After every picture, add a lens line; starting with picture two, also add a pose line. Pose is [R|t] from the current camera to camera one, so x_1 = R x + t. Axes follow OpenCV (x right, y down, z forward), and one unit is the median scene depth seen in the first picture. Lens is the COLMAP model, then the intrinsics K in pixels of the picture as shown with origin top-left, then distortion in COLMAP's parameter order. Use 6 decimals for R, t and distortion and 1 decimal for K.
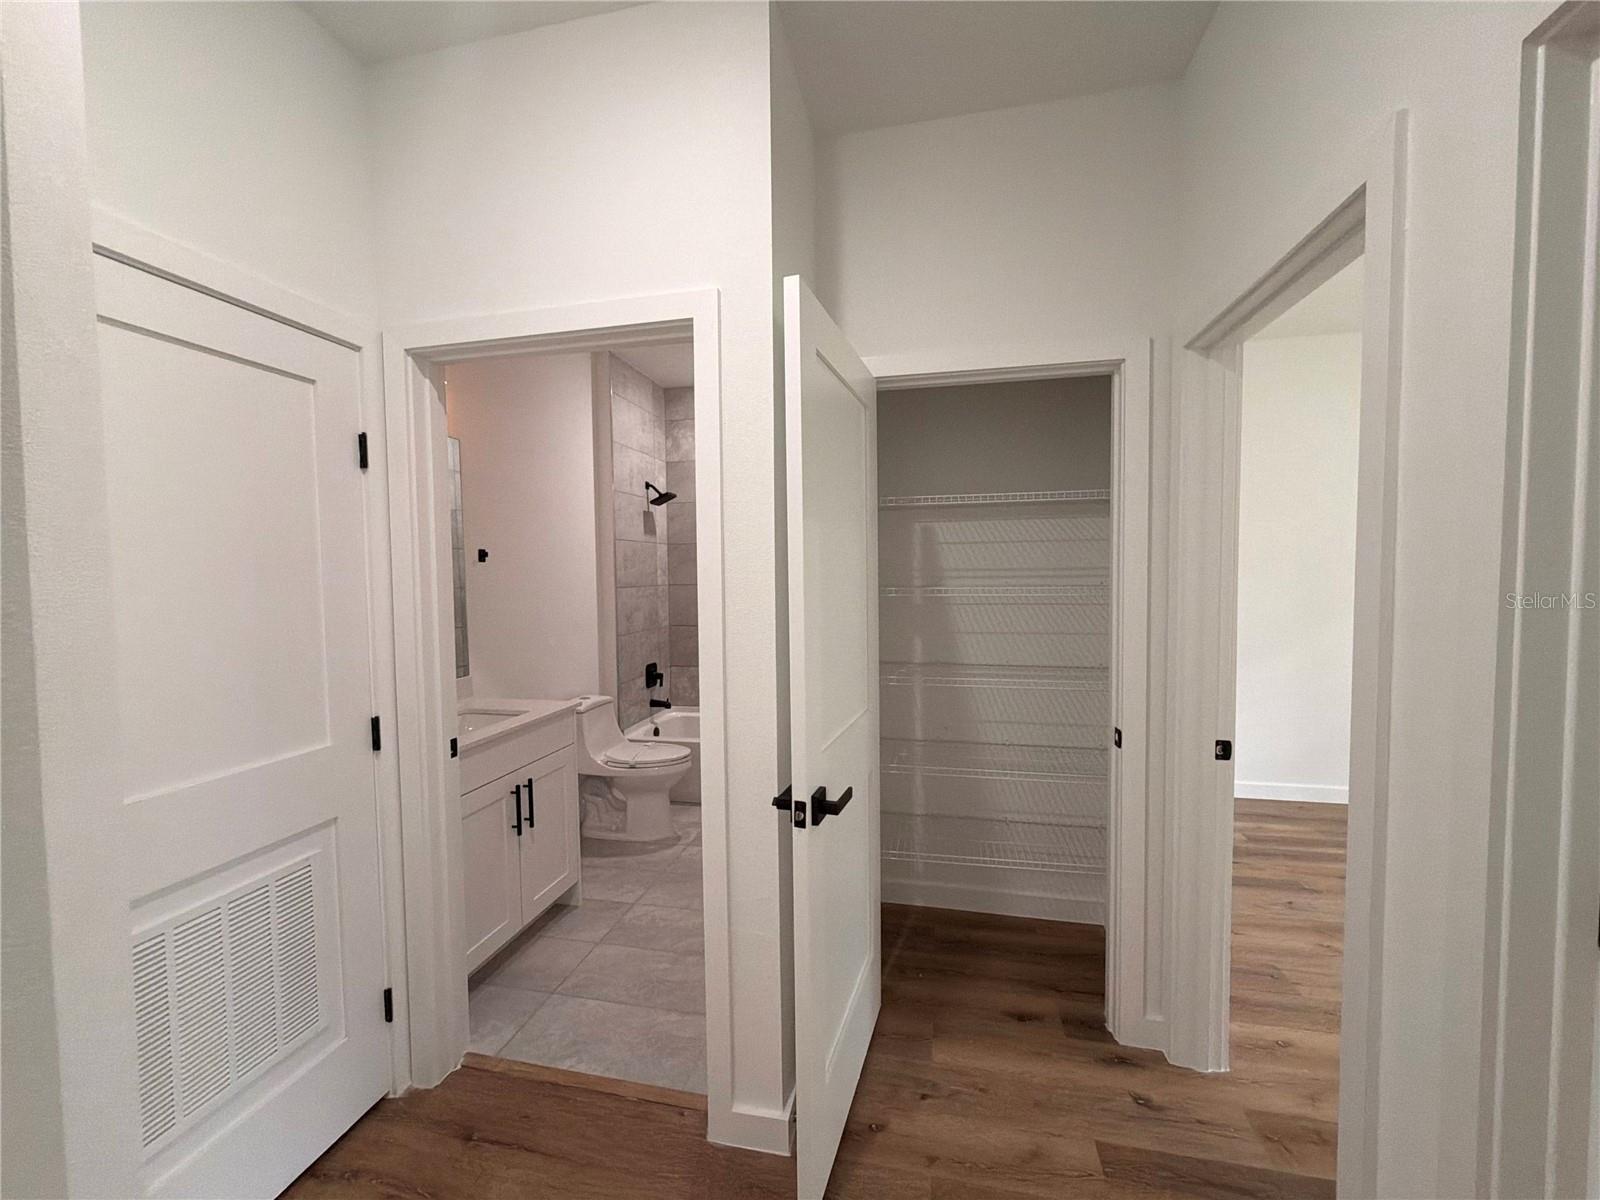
lens RADIAL K [[641.1, 0, 795.9], [0, 641.1, 602.2], [0, 0, 1]] dist [-0.000624, 0.001751]
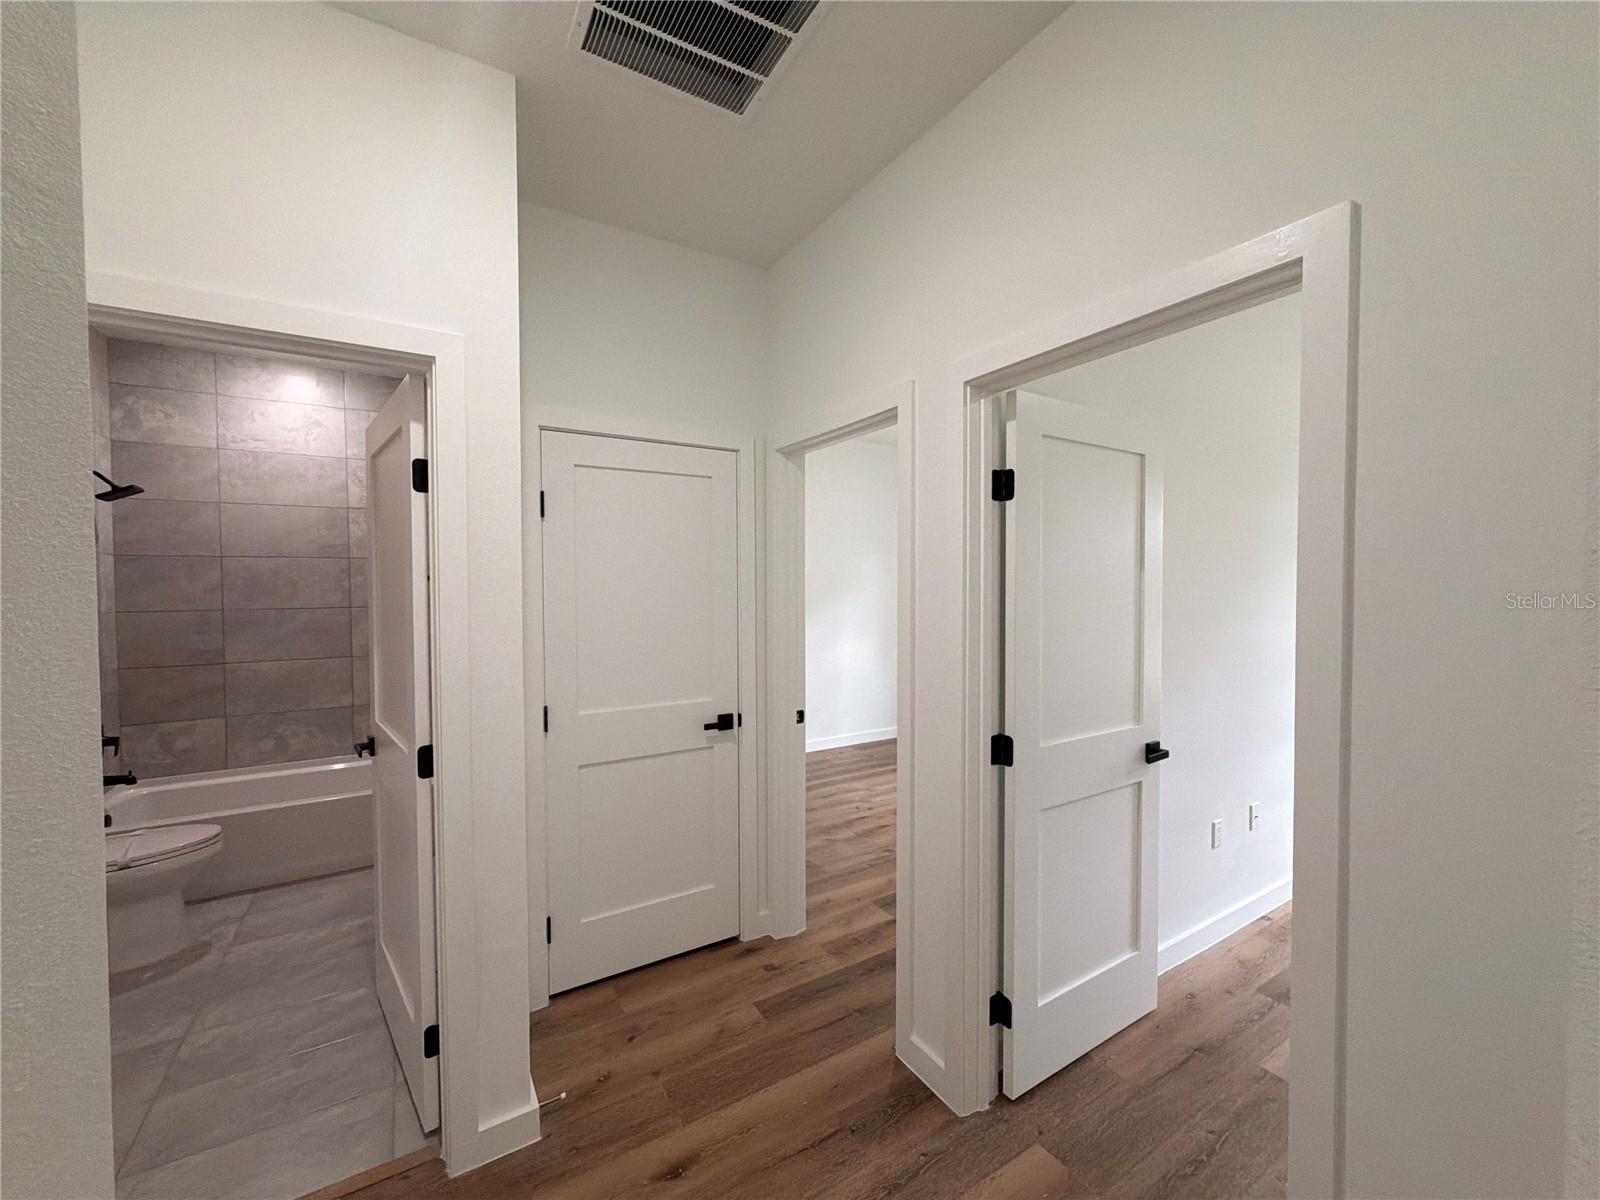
lens RADIAL K [[641.1, 0, 798.5], [0, 641.1, 604.1], [0, 0, 1]] dist [-0.000624, 0.001751]
pose [[0.721726, -0.012217, 0.692071, -0.192952], [0.027309, 0.999568, -0.010835, -0.010241], [-0.691640, 0.026720, 0.721748, -0.051372]]
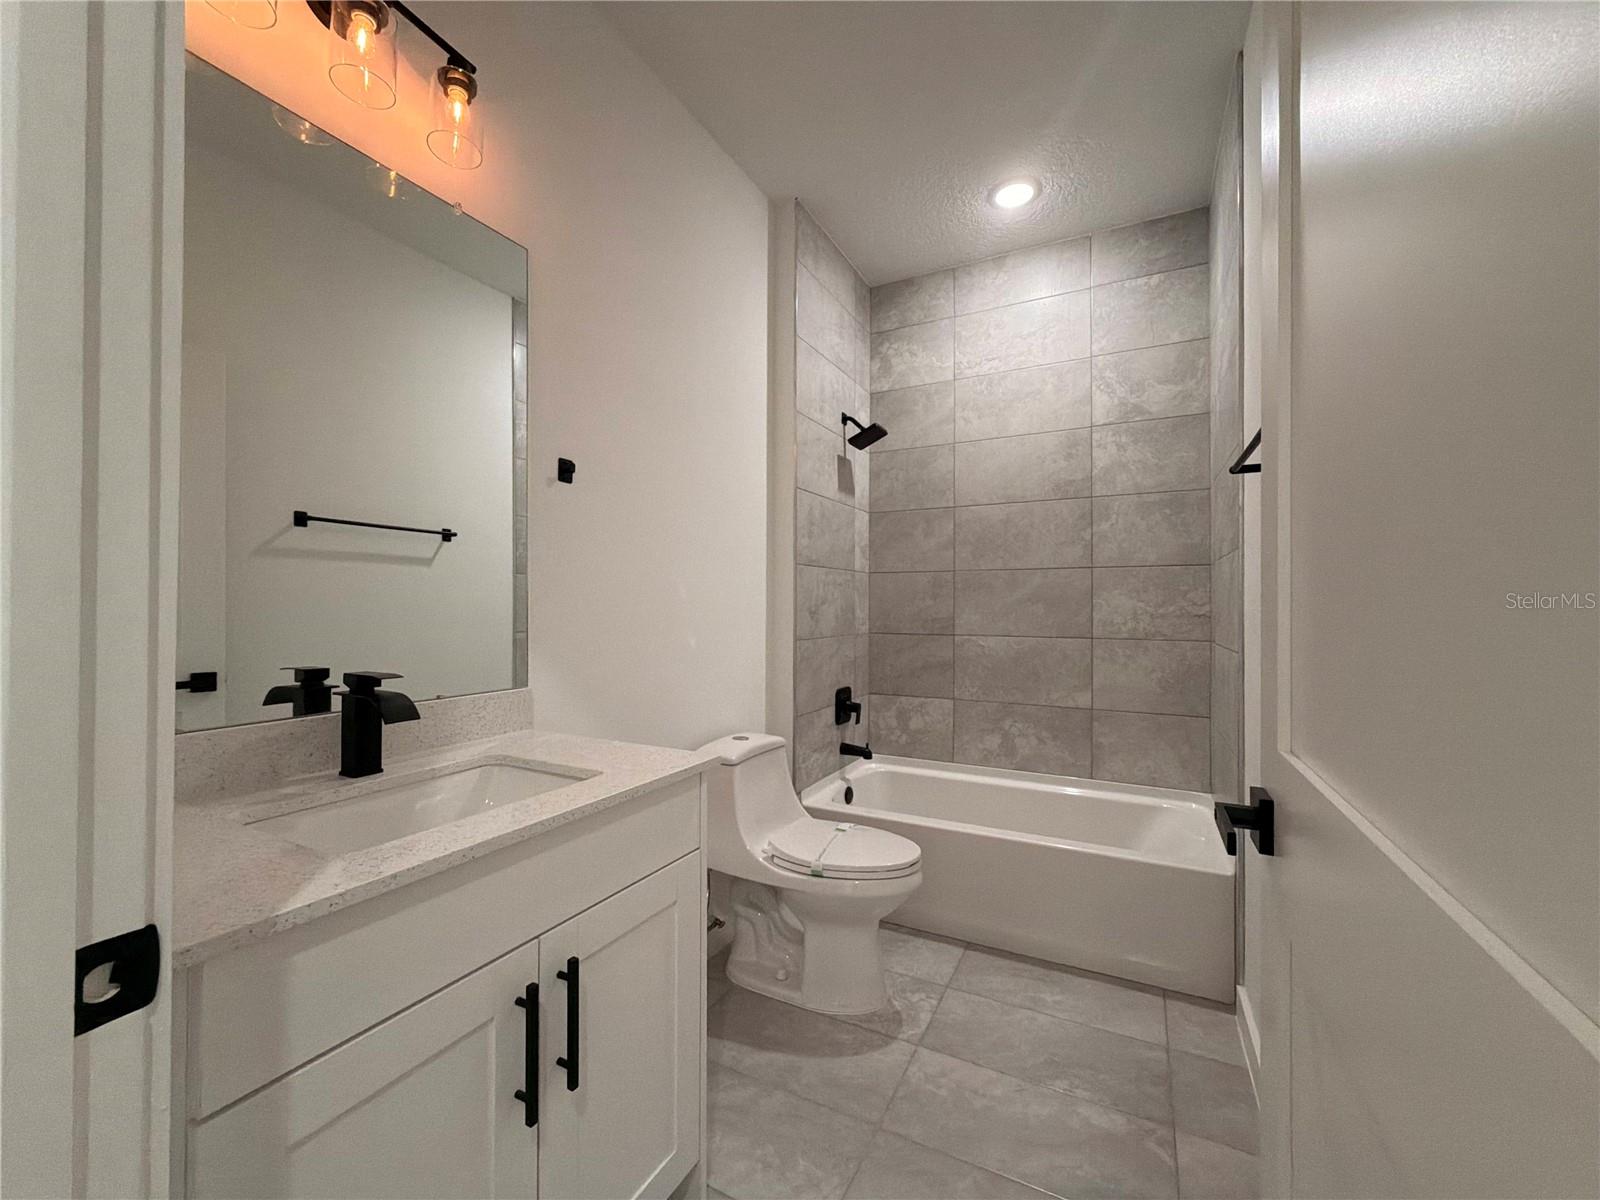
lens RADIAL K [[641.1, 0, 790.0], [0, 641.1, 598.9], [0, 0, 1]] dist [-0.000624, 0.001751]
pose [[0.961496, 0.012120, -0.274551, -0.123658], [-0.027349, 0.998288, -0.051710, 0.050465], [0.273454, 0.057228, 0.960181, 0.436134]]
